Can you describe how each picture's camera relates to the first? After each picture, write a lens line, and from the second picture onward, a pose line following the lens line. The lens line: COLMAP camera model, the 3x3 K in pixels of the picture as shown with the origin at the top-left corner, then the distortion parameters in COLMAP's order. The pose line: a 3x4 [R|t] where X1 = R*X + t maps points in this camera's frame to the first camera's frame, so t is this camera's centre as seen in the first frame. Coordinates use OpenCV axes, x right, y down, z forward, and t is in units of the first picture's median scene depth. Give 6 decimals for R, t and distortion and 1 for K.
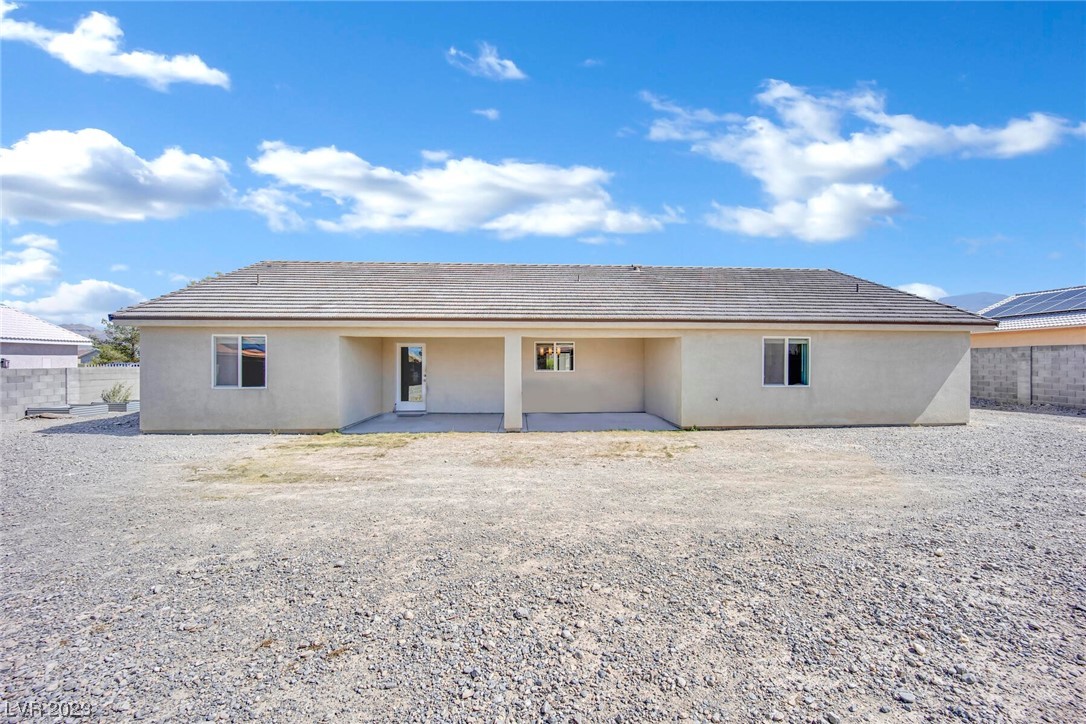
lens RADIAL K [[461.1, 0, 540.4], [0, 461.1, 353.7], [0, 0, 1]] dist [-0.022760, -0.000031]
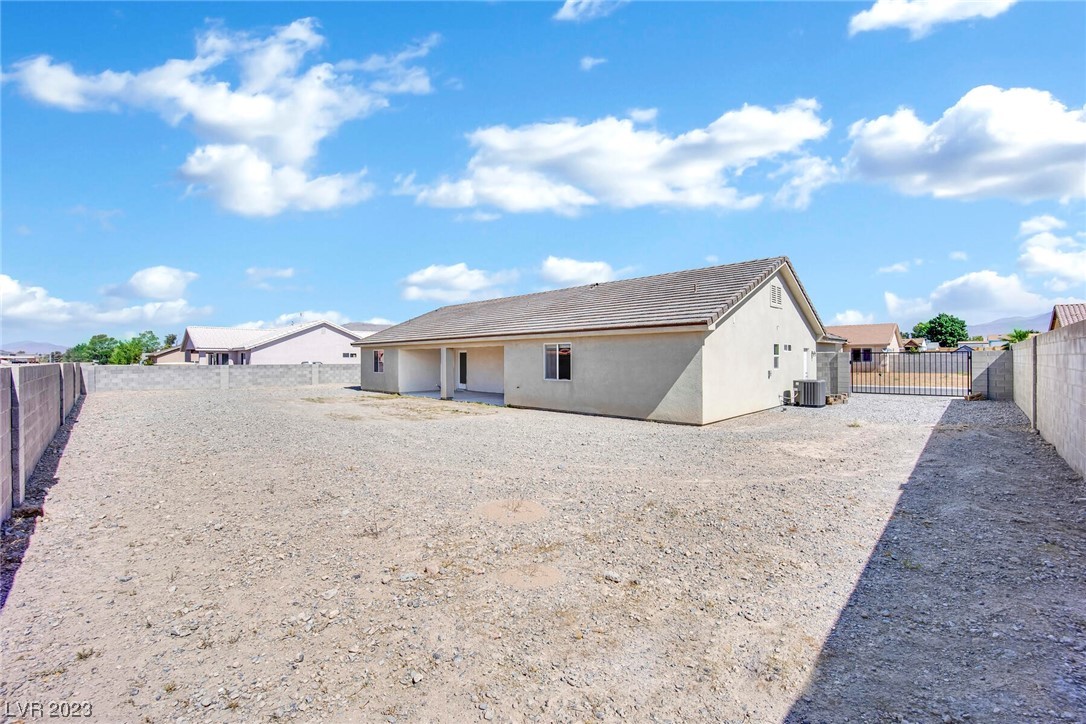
lens RADIAL K [[461.1, 0, 540.4], [0, 461.1, 353.7], [0, 0, 1]] dist [-0.022760, -0.000031]
pose [[0.657320, -0.010853, -0.753534, 1.503811], [0.017990, 0.999837, 0.001292, -0.009143], [0.753397, -0.014405, 0.657408, 0.075105]]
